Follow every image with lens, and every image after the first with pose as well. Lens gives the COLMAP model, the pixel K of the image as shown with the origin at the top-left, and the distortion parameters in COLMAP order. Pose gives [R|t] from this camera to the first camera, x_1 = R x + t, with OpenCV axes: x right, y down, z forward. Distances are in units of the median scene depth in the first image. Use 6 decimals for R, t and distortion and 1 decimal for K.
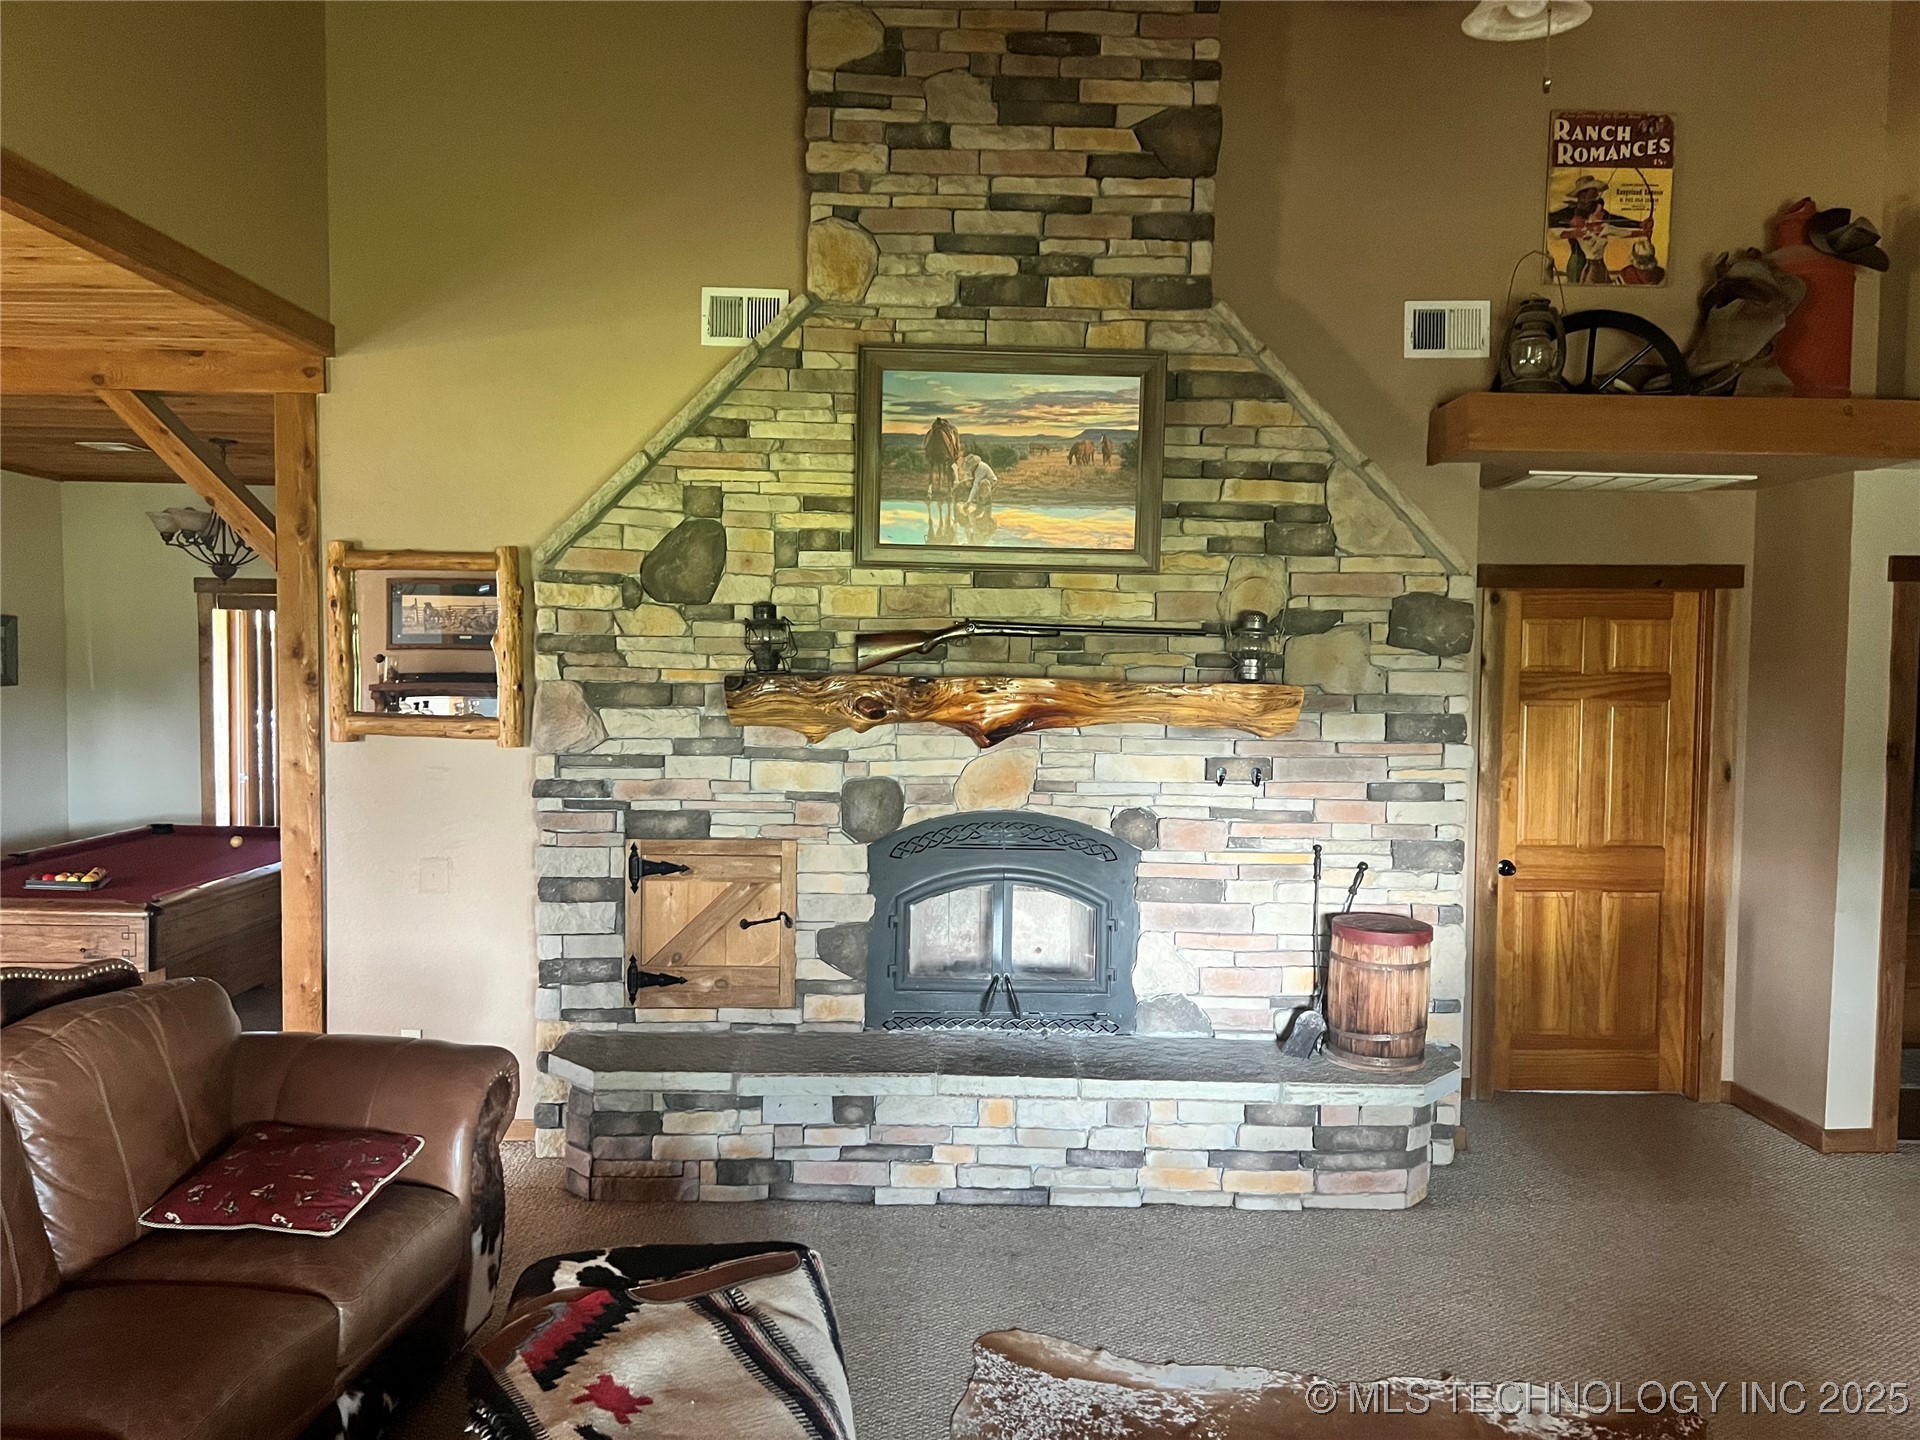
lens RADIAL K [[1432.4, 0, 965.5], [0, 1432.4, 732.3], [0, 0, 1]] dist [0.081246, -0.103224]
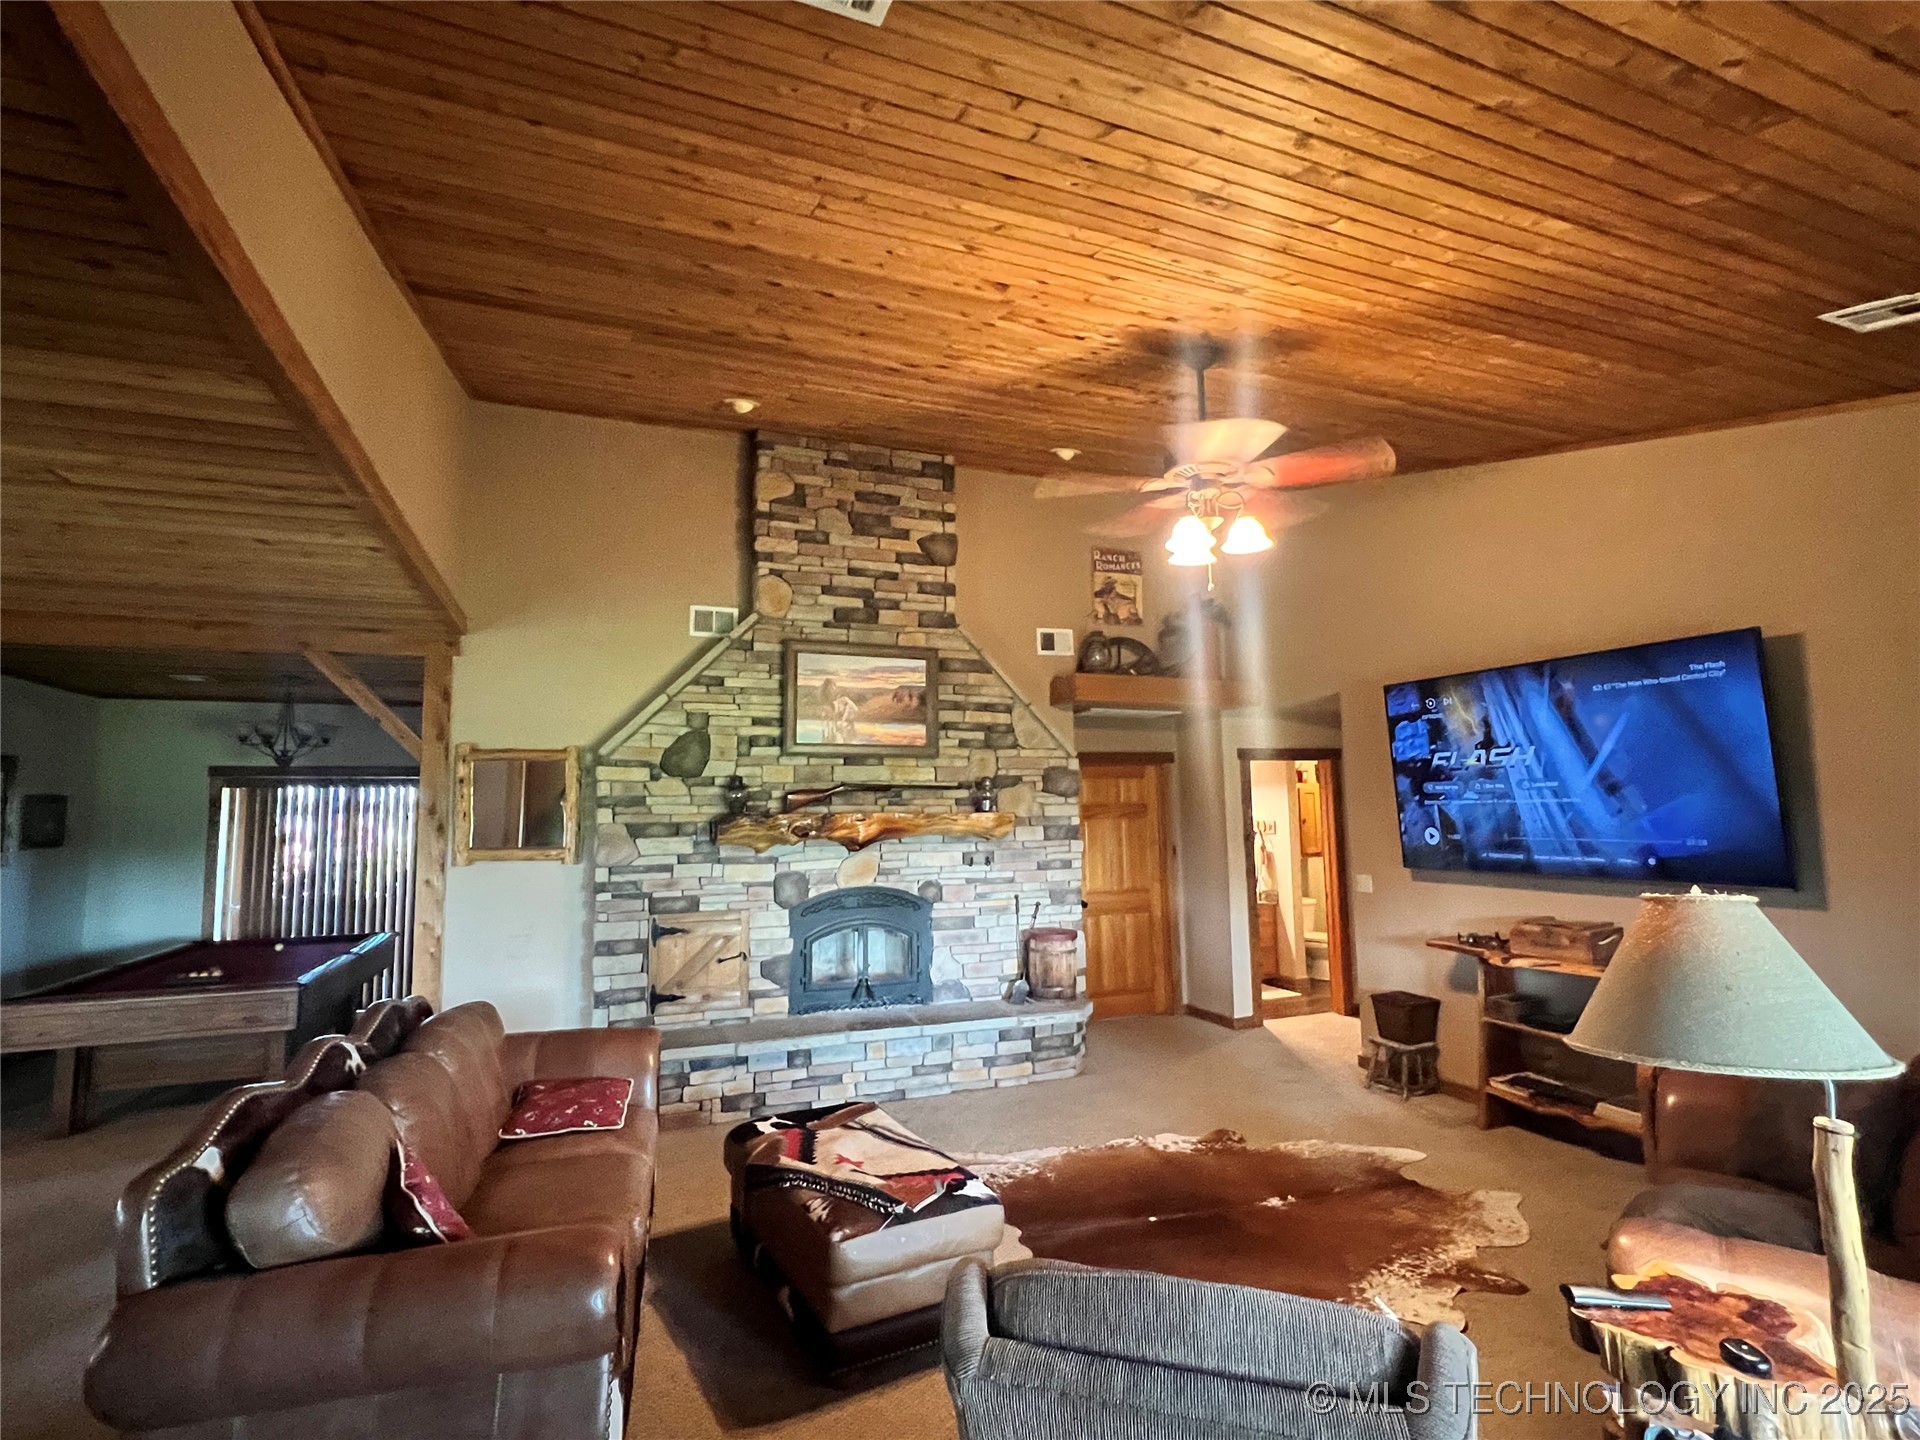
lens RADIAL K [[913.3, 0, 961.5], [0, 913.3, 713.3], [0, 0, 1]] dist [-0.000612, -0.000323]
pose [[0.937592, 0.008481, 0.347633, -0.268516], [0.045294, 0.988207, -0.146270, 0.012683], [-0.344774, 0.152887, 0.926151, -0.172849]]
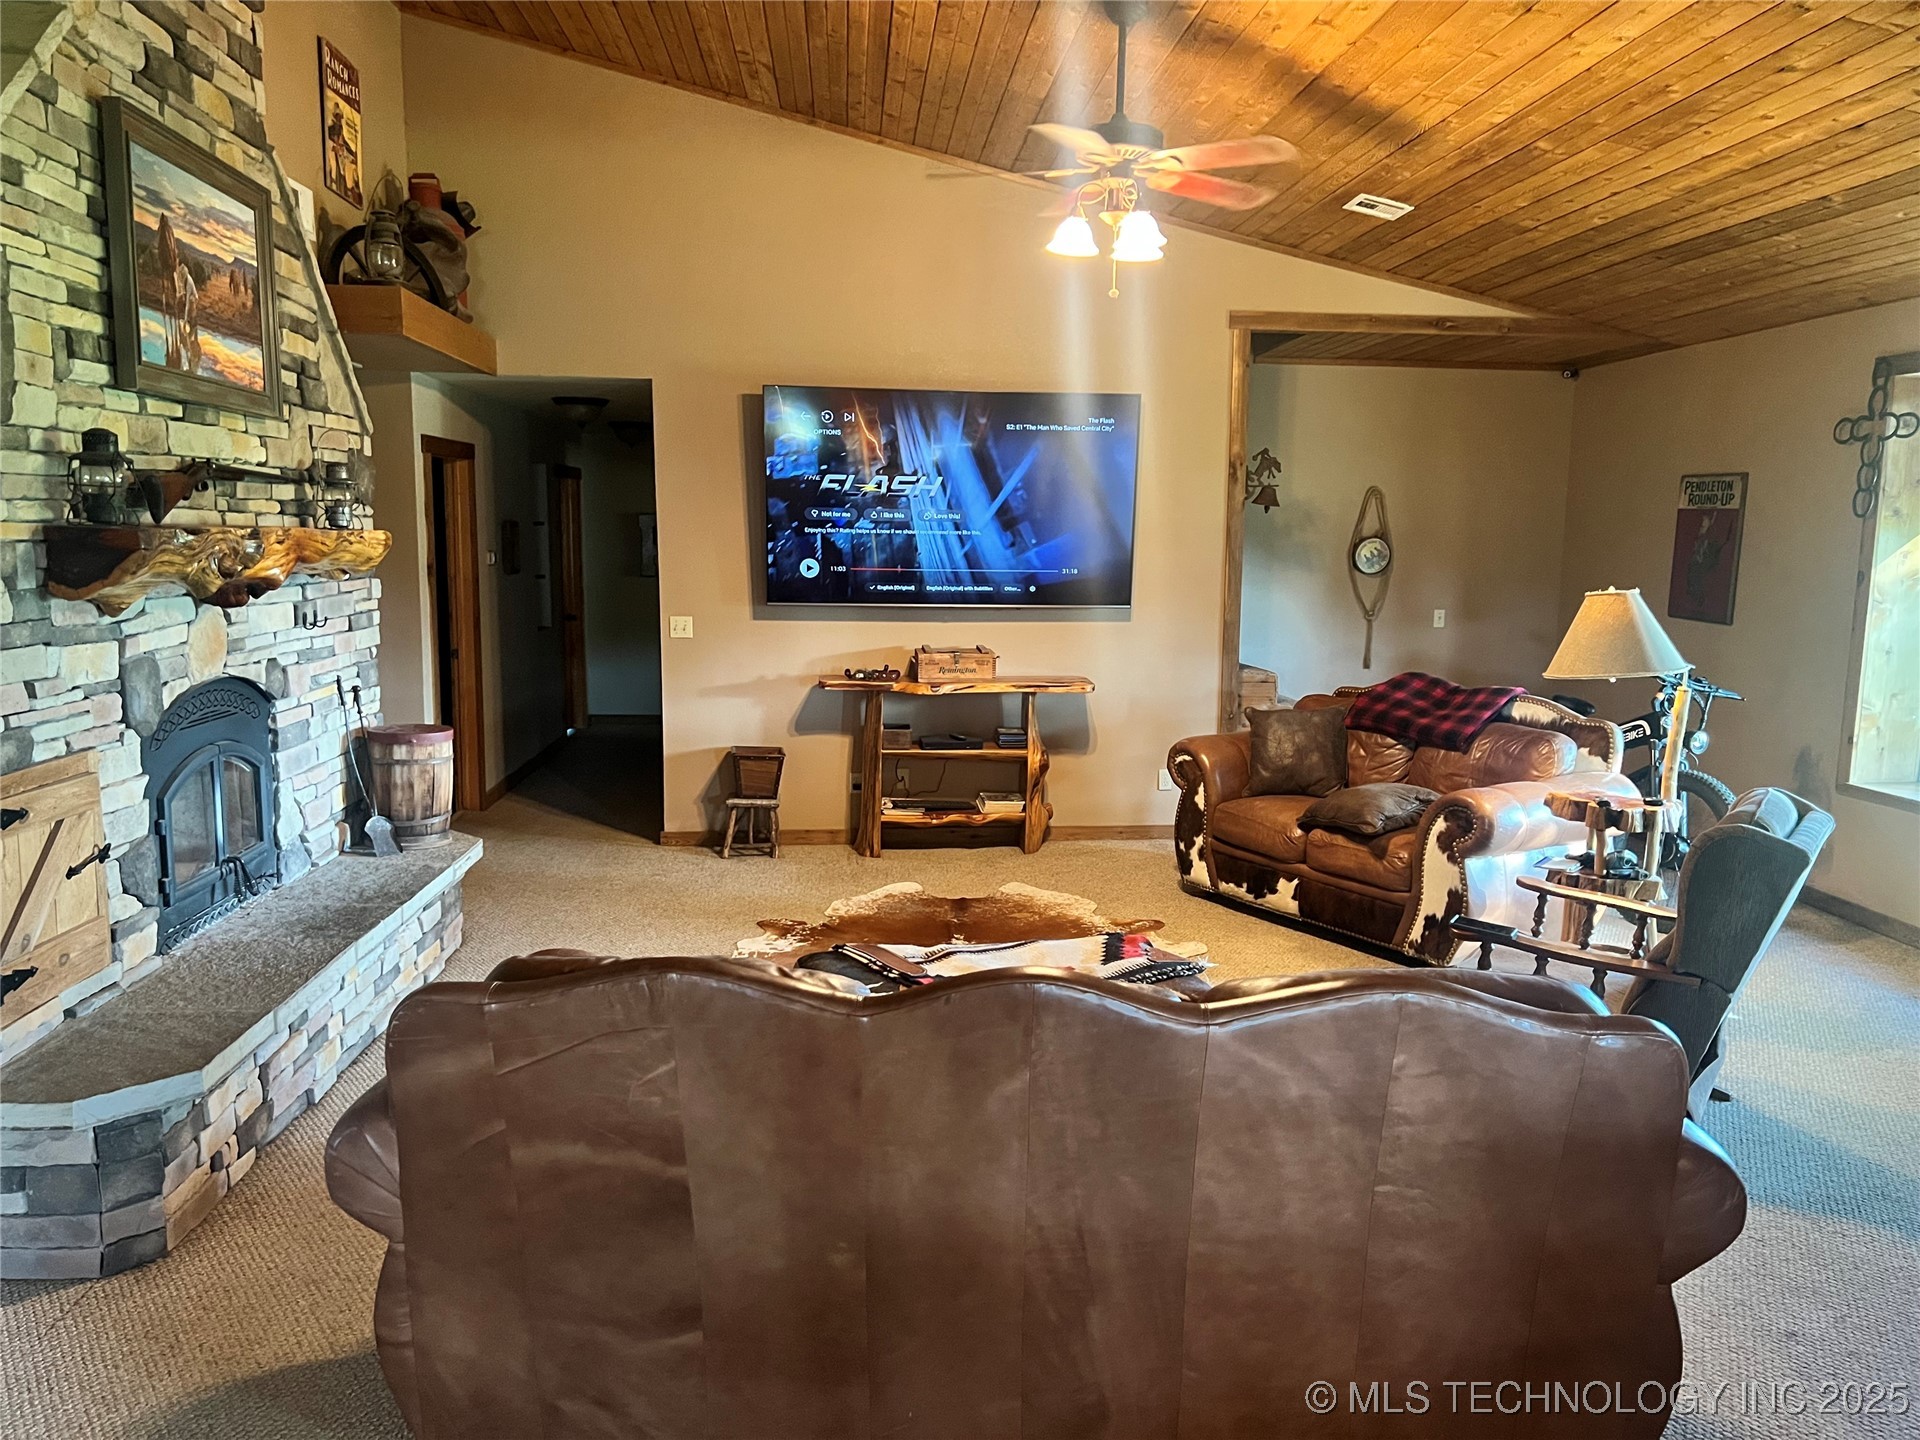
lens RADIAL K [[1432.4, 0, 965.5], [0, 1432.4, 732.3], [0, 0, 1]] dist [0.081246, -0.103224]
pose [[-0.057844, -0.155744, 0.986102, -0.911528], [0.031859, 0.986965, 0.157749, -0.039739], [-0.997817, 0.040541, -0.052128, 0.587107]]
